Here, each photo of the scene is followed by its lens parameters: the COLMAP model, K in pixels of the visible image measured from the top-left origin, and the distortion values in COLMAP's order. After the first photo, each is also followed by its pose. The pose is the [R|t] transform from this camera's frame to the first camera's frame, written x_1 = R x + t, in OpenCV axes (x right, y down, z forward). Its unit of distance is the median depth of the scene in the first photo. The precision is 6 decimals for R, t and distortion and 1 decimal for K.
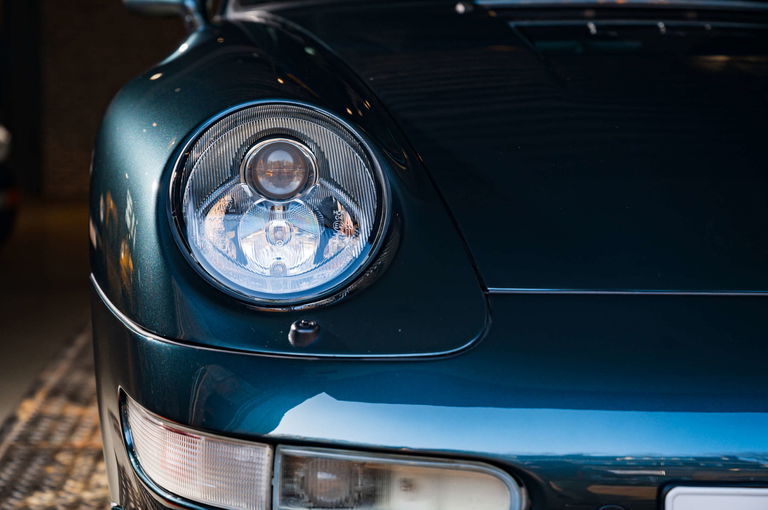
lens RADIAL K [[1547.1, 0, 383.6], [0, 1547.1, 255.3], [0, 0, 1]] dist [-0.024836, 0.000000]
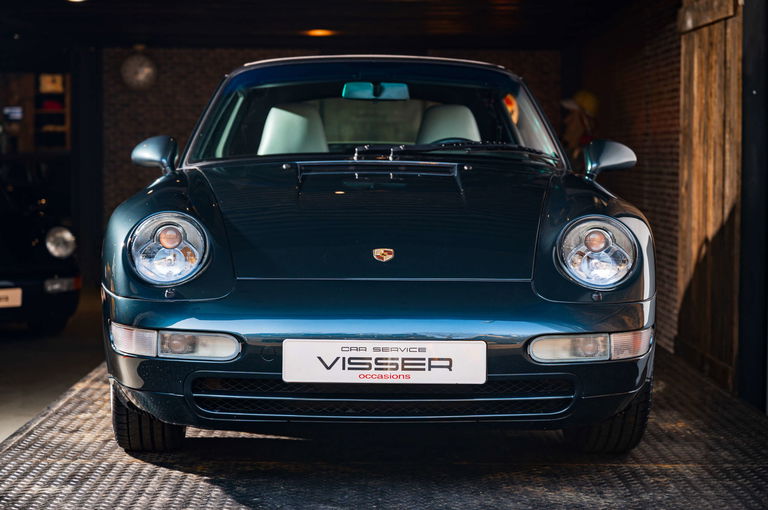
lens RADIAL K [[1547.1, 0, 384.5], [0, 1547.1, 254.3], [0, 0, 1]] dist [-0.024836, 0.000000]
pose [[0.999069, -0.010888, -0.041743, 0.403972], [0.007923, 0.997478, -0.070537, 0.160069], [0.042405, 0.070141, 0.996635, -1.590443]]
